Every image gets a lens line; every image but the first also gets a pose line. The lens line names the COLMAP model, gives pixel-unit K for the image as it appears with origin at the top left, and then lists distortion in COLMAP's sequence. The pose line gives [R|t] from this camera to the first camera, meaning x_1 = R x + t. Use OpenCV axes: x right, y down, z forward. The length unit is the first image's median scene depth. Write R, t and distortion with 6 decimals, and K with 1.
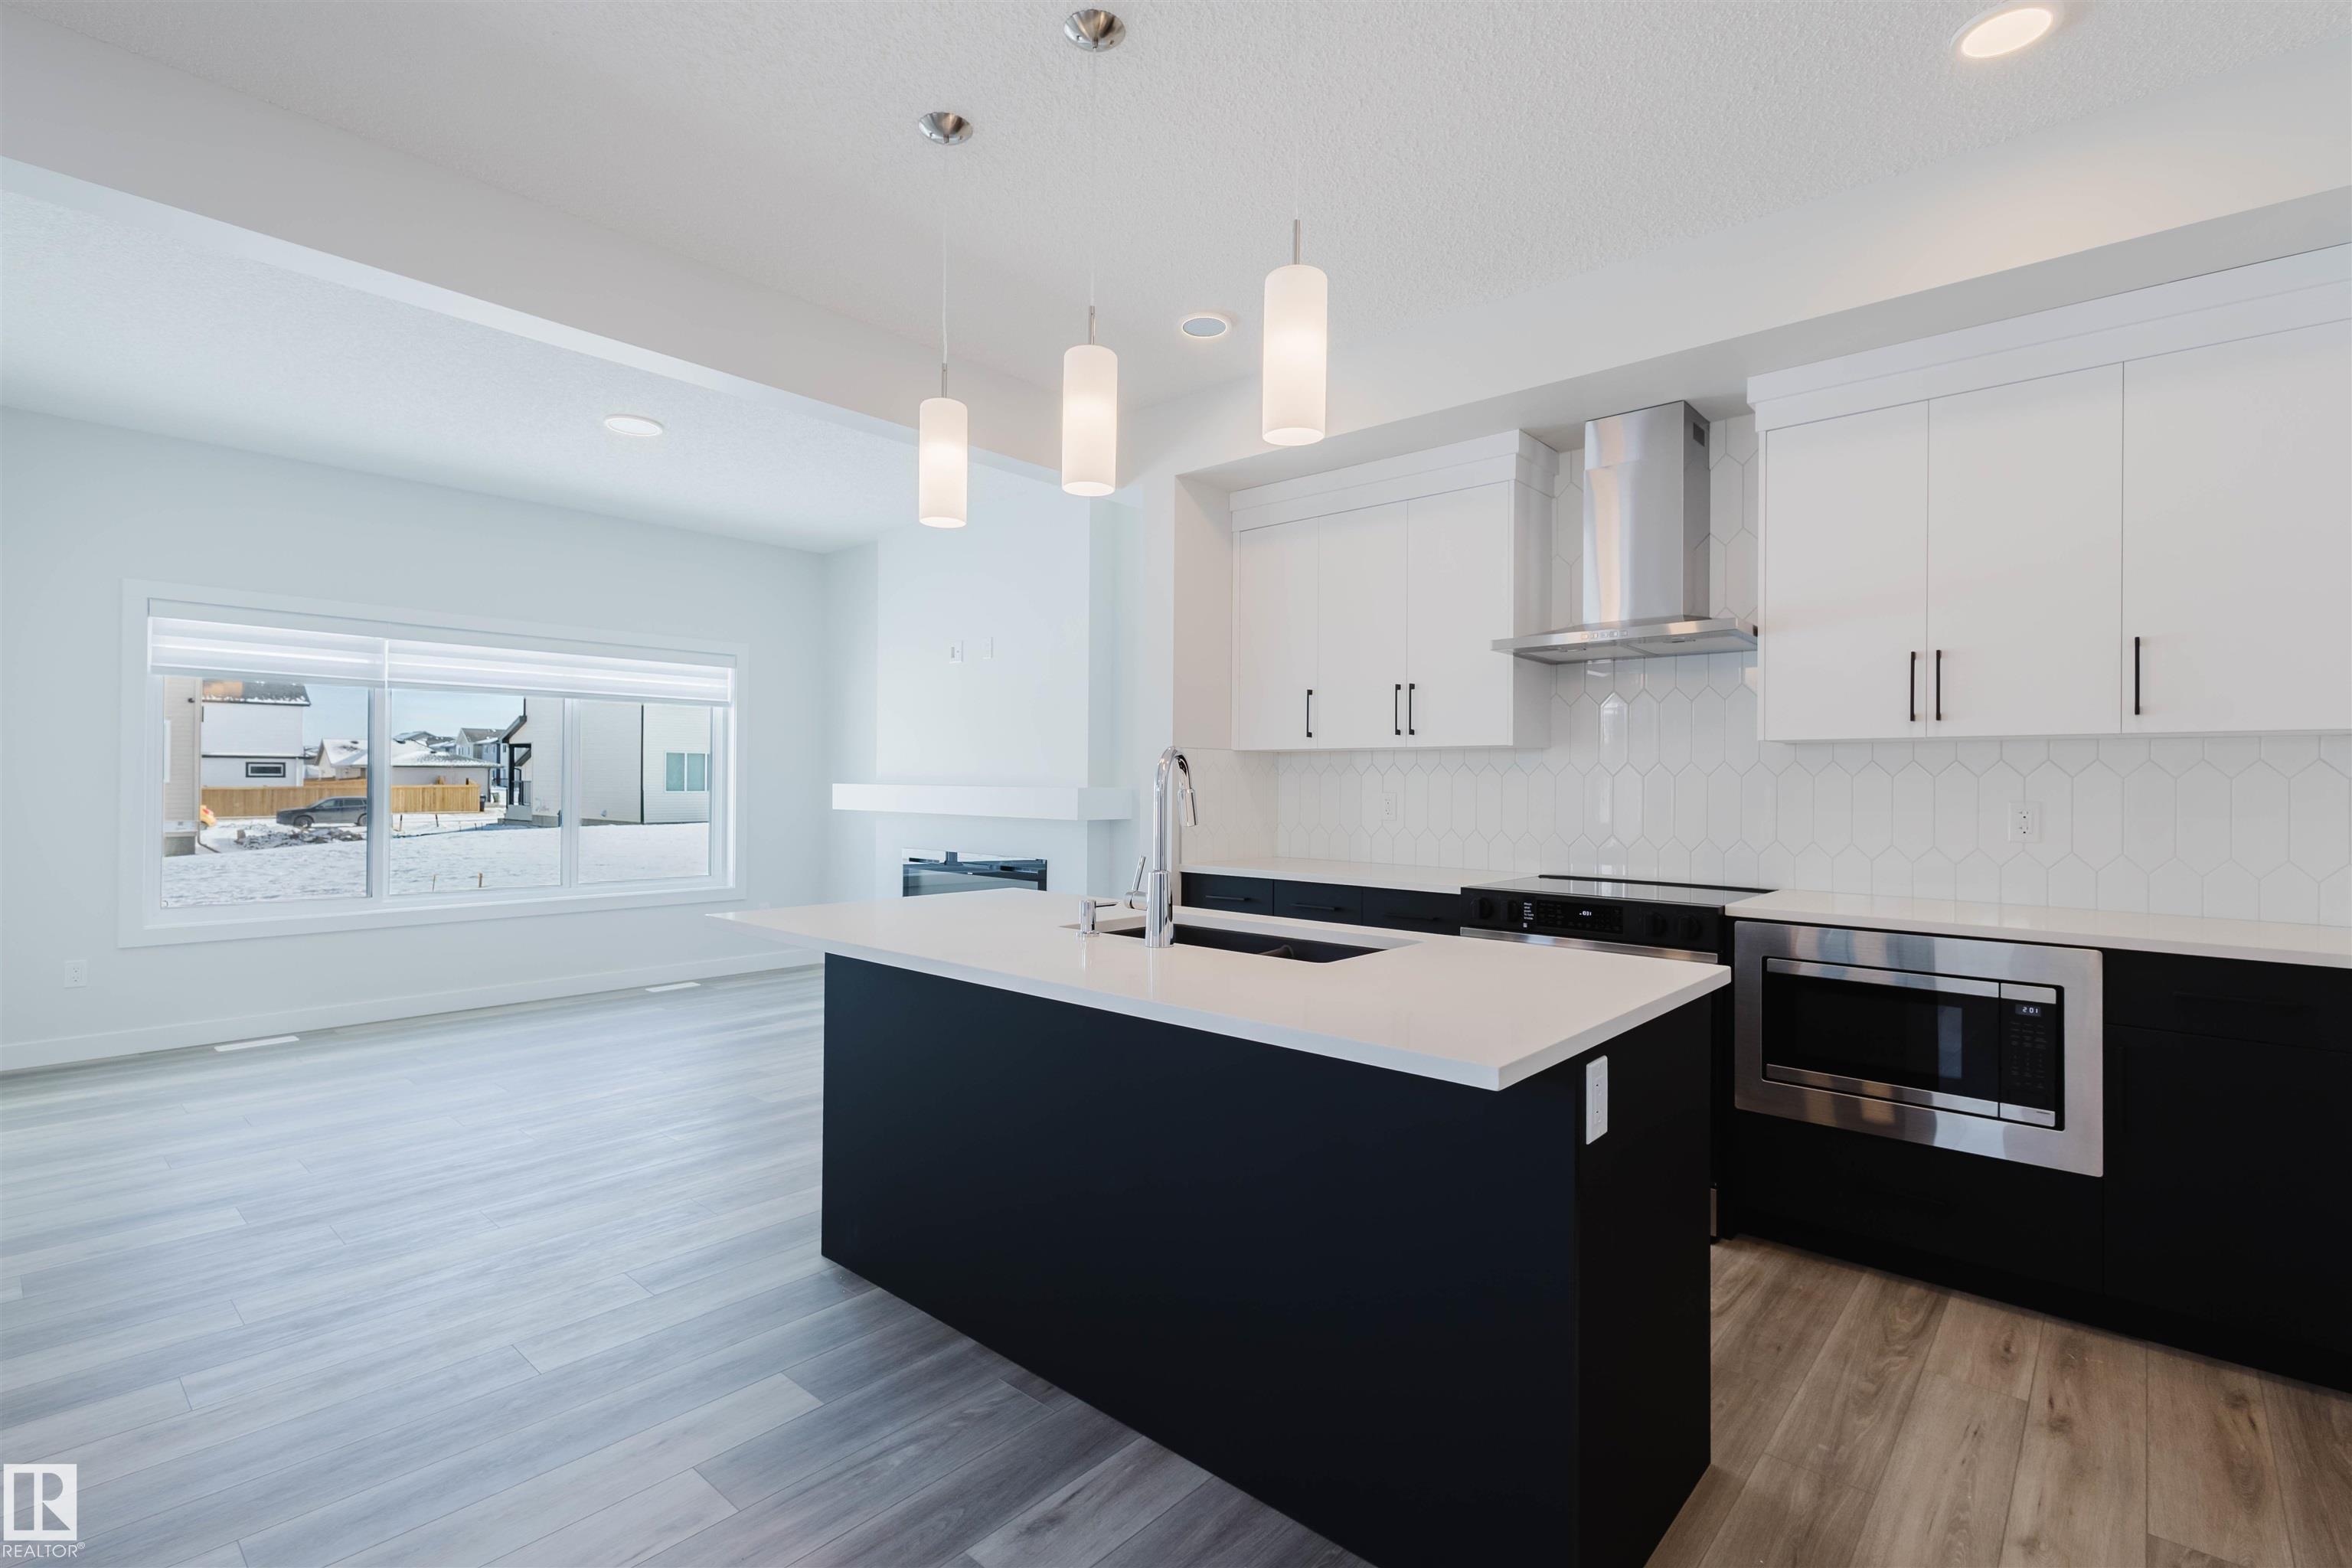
lens RADIAL K [[1085.7, 0, 1173.9], [0, 1085.7, 778.3], [0, 0, 1]] dist [0.009763, -0.000553]
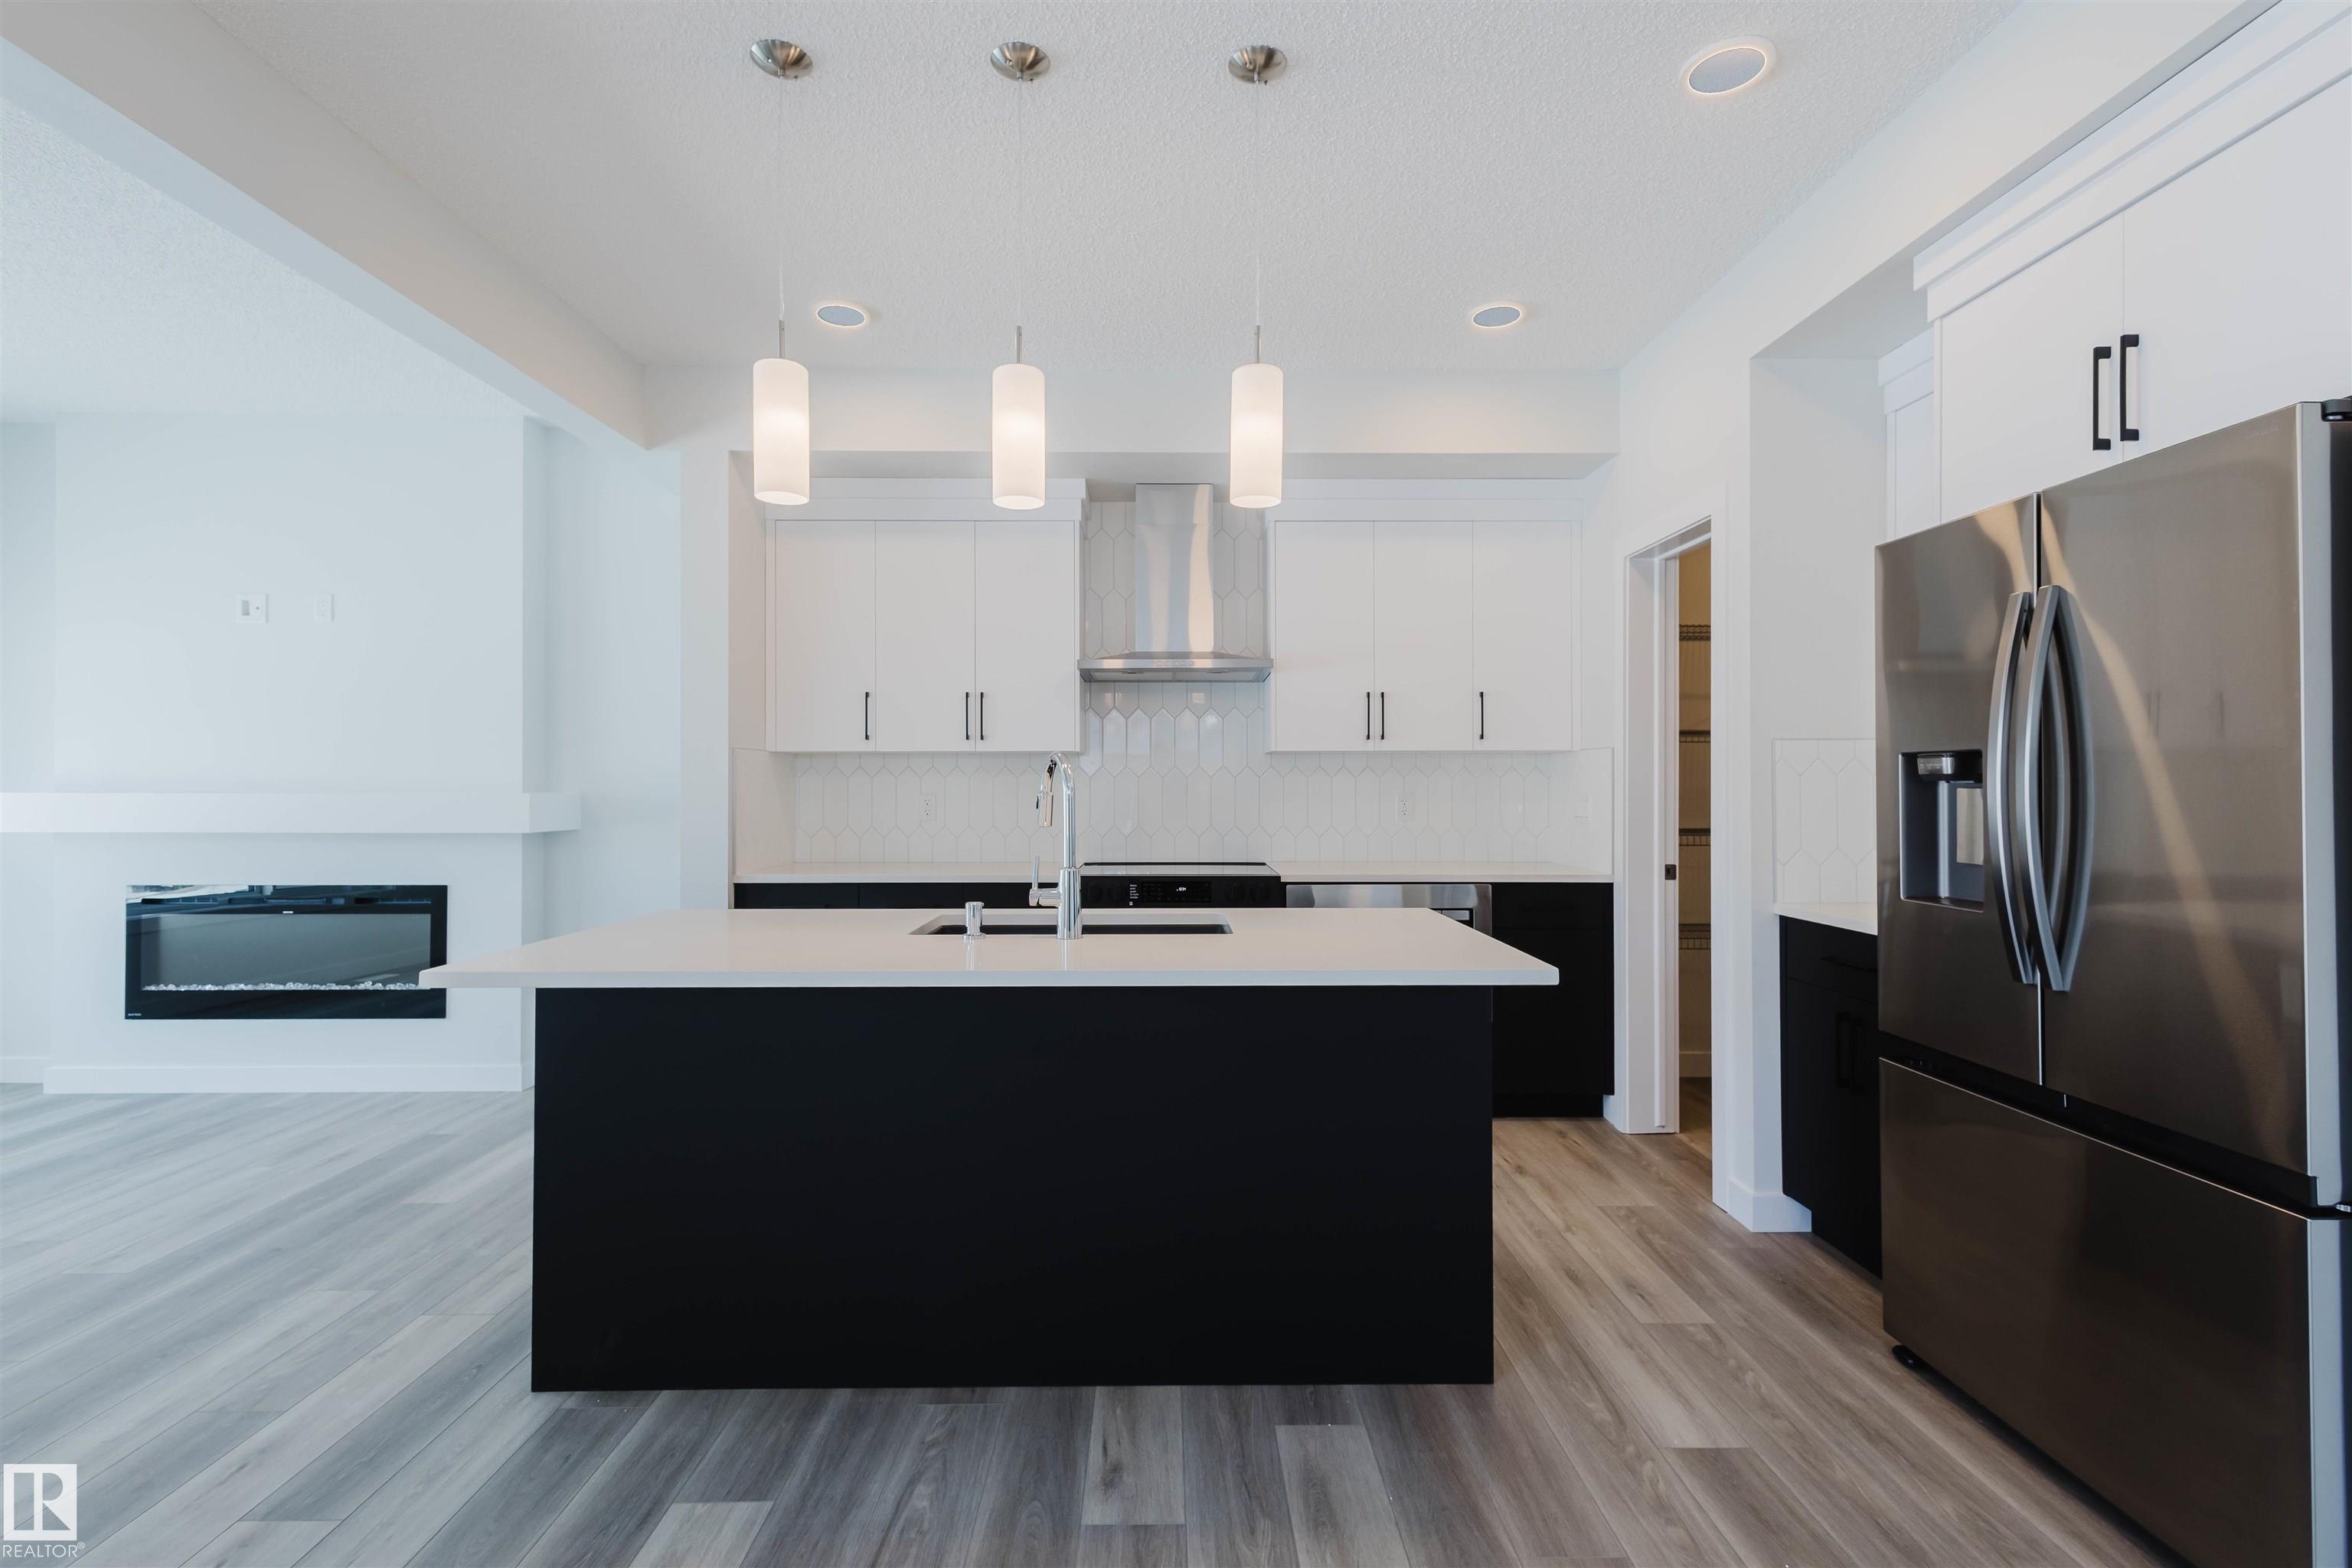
lens RADIAL K [[1089.2, 0, 1183.7], [0, 1089.2, 775.2], [0, 0, 1]] dist [0.004180, -0.000006]
pose [[0.733244, -0.000226, 0.679966, -0.454880], [0.003867, 0.999985, -0.003837, -0.000202], [-0.679955, 0.005443, 0.733234, 0.092555]]
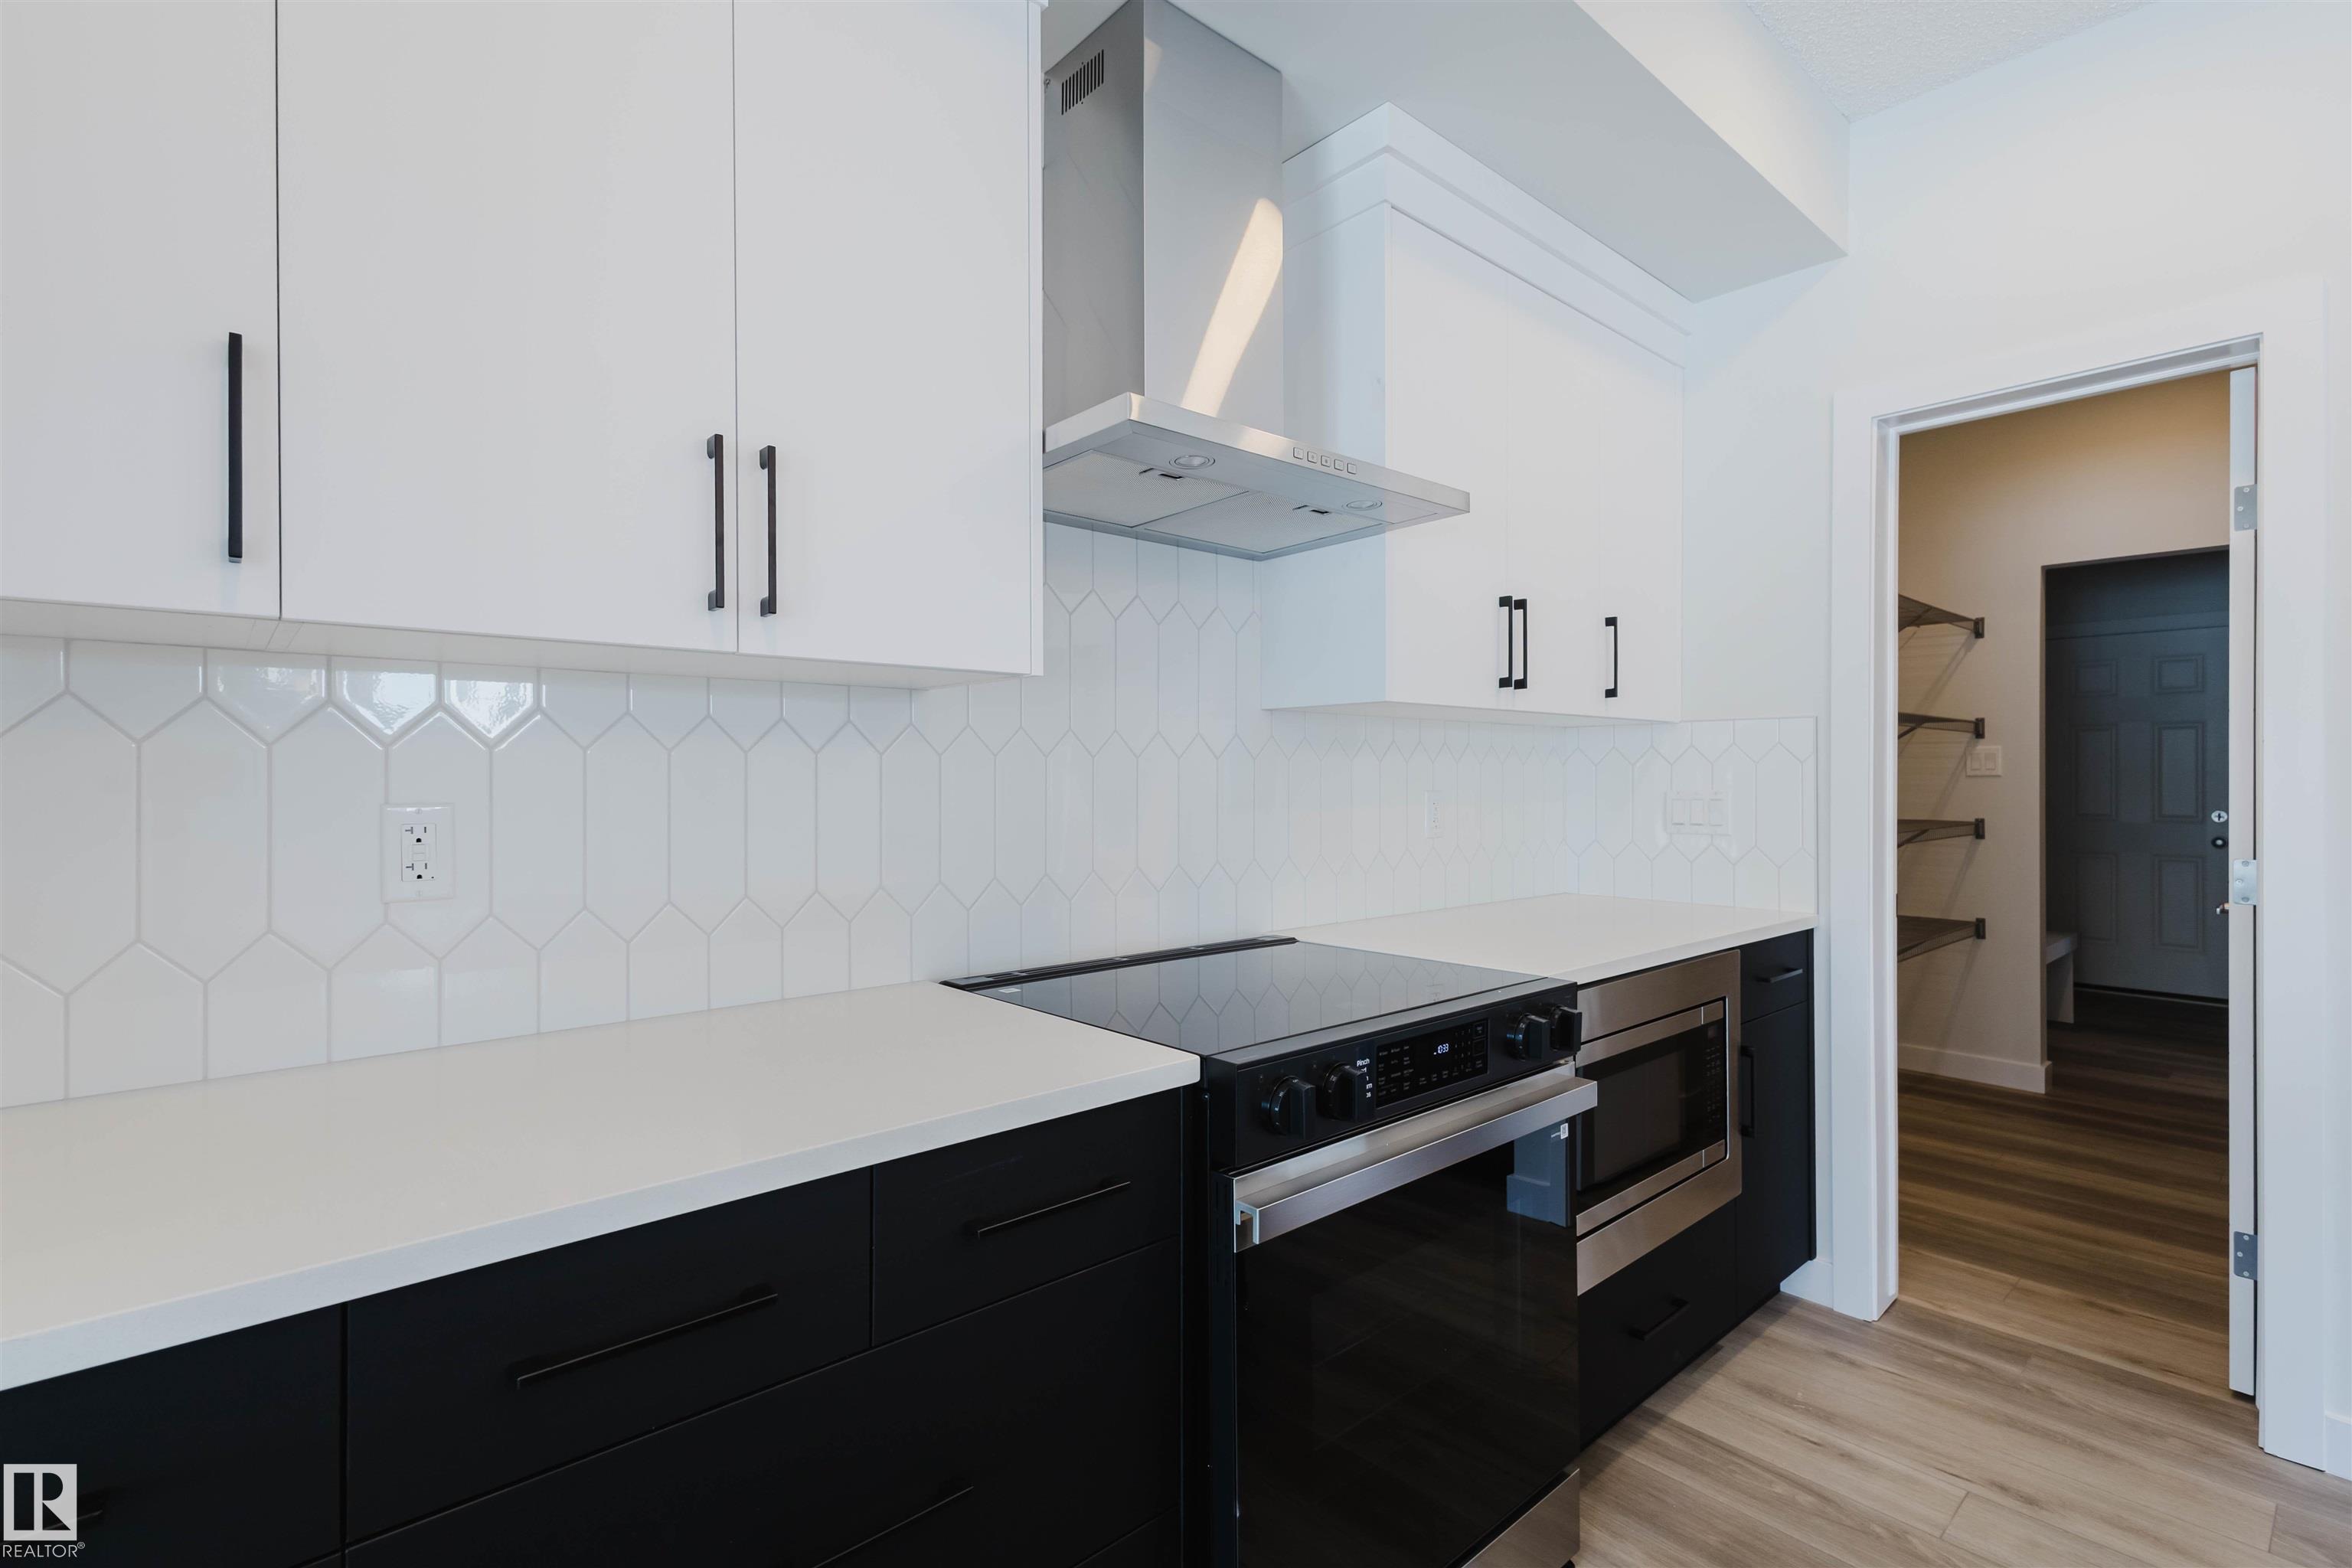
lens RADIAL K [[1095.4, 0, 1196.1], [0, 1095.4, 777.8], [0, 0, 1]] dist [0.013020, -0.000359]
pose [[0.104171, -0.006111, 0.994541, -0.097279], [-0.000730, 0.999980, 0.006221, 0.005152], [-0.994559, -0.001374, 0.104164, 1.048042]]
